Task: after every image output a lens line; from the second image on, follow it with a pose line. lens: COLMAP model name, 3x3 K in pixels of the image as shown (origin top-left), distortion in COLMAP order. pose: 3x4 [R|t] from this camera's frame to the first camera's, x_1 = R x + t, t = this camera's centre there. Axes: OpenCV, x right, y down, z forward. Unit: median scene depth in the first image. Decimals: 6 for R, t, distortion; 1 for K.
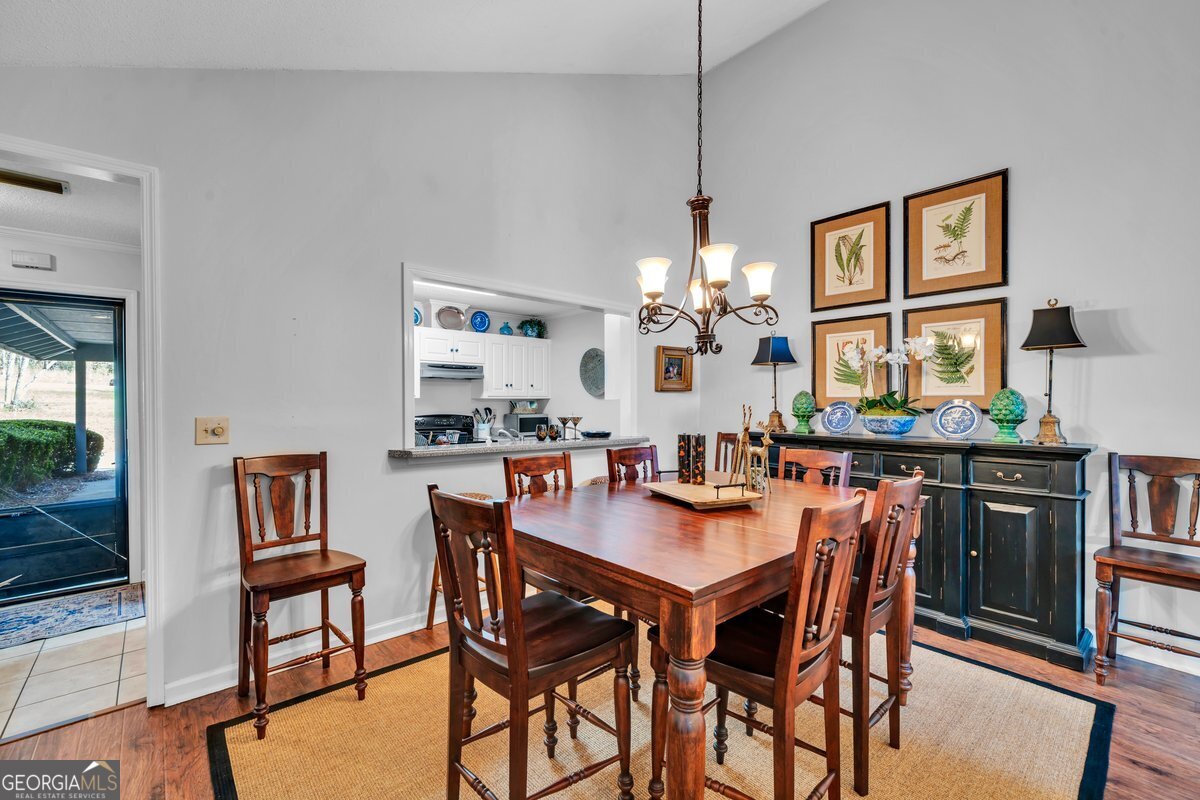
lens RADIAL K [[502.1, 0, 589.5], [0, 502.1, 405.1], [0, 0, 1]] dist [0.000285, -0.000017]
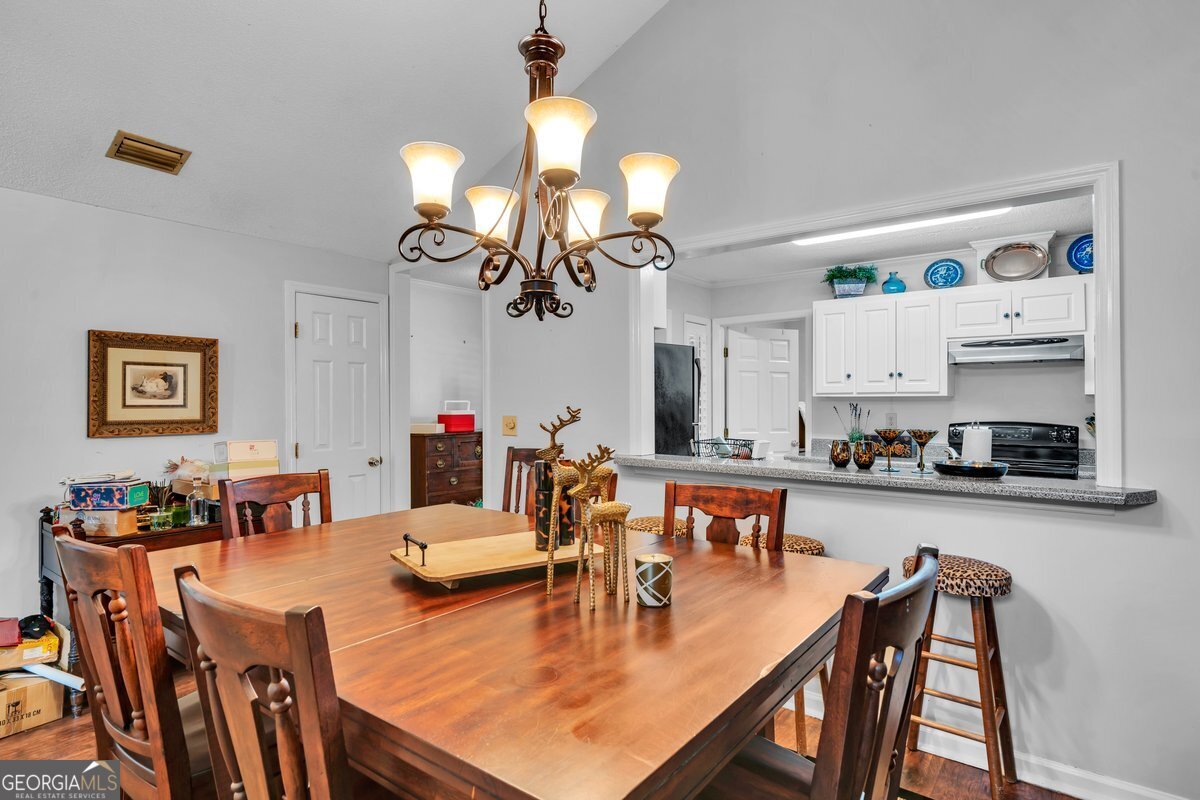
lens RADIAL K [[631.6, 0, 600.0], [0, 631.6, 400.0], [0, 0, 1]] dist [-0.001558, -0.000395]
pose [[0.200938, -0.008117, -0.979570, 0.335289], [-0.003238, 0.999955, -0.008951, -0.000065], [0.979599, 0.004971, 0.200902, 0.345385]]
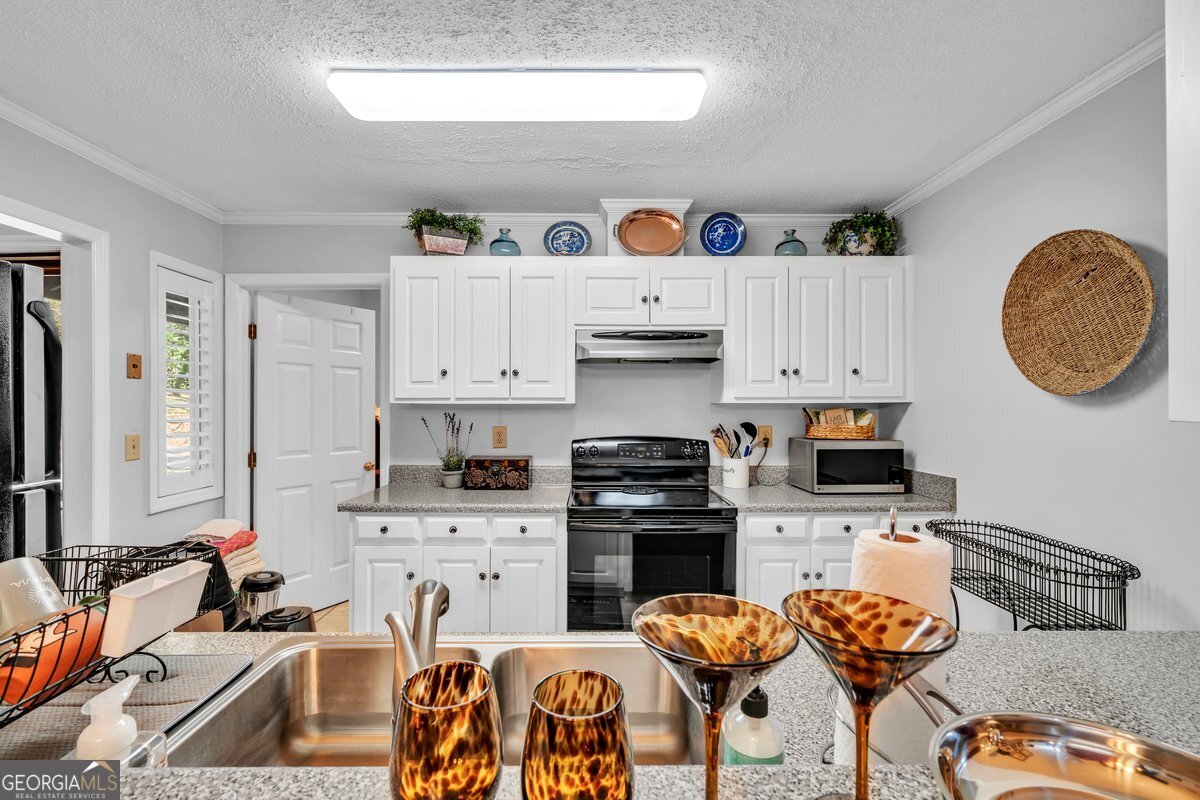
lens RADIAL K [[524.2, 0, 591.1], [0, 524.2, 400.7], [0, 0, 1]] dist [0.001245, -0.000002]
pose [[0.762647, -0.006431, -0.646783, -0.002729], [0.000274, 0.999954, -0.009620, -0.010888], [0.646815, 0.007160, 0.762613, 0.556812]]
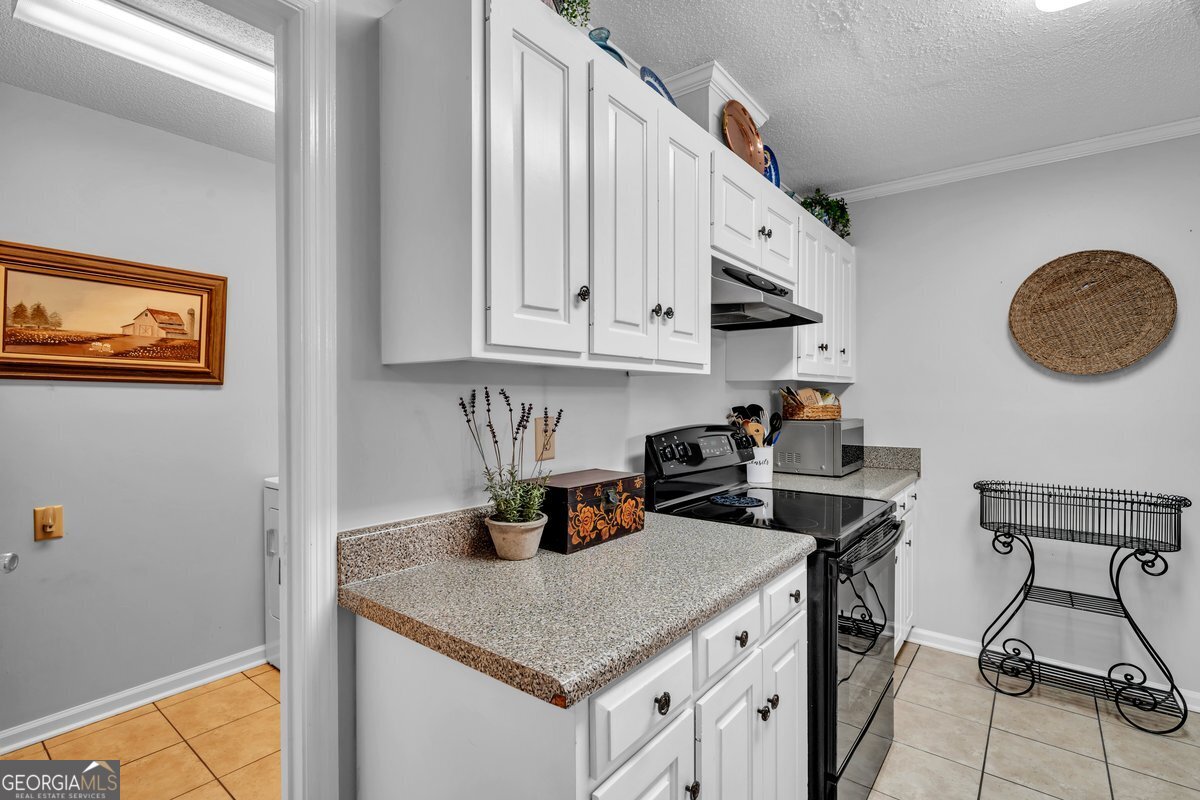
lens RADIAL K [[555.1, 0, 600.0], [0, 555.1, 400.0], [0, 0, 1]] dist [0.000766, 0.000230]
pose [[0.982485, -0.005299, 0.186266, -0.411029], [0.005363, 0.999986, 0.000162, 0.000283], [-0.186264, 0.000840, 0.982499, 0.612744]]
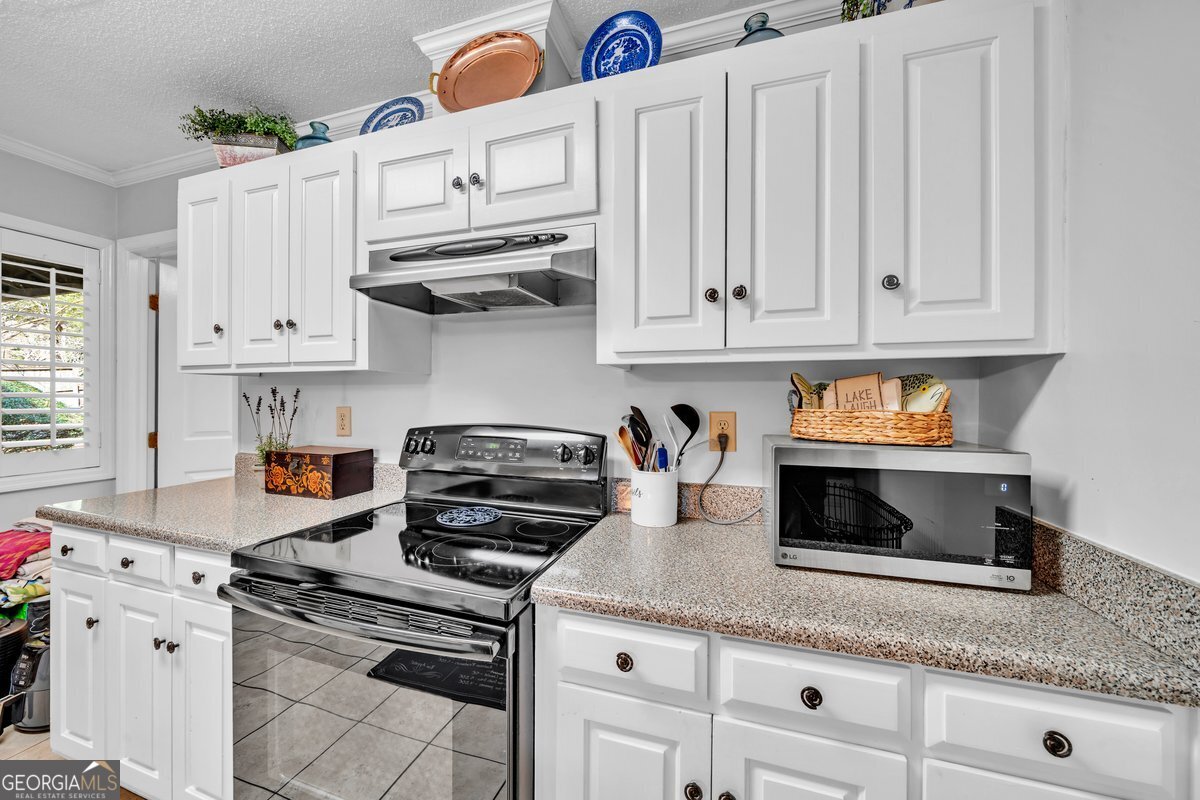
lens RADIAL K [[431.0, 0, 598.2], [0, 431.0, 397.5], [0, 0, 1]] dist [-0.004557, -0.000114]
pose [[0.520565, 0.000322, -0.853822, -0.042739], [-0.005466, 0.999981, -0.002955, 0.002031], [0.853805, 0.006206, 0.520557, 0.872218]]
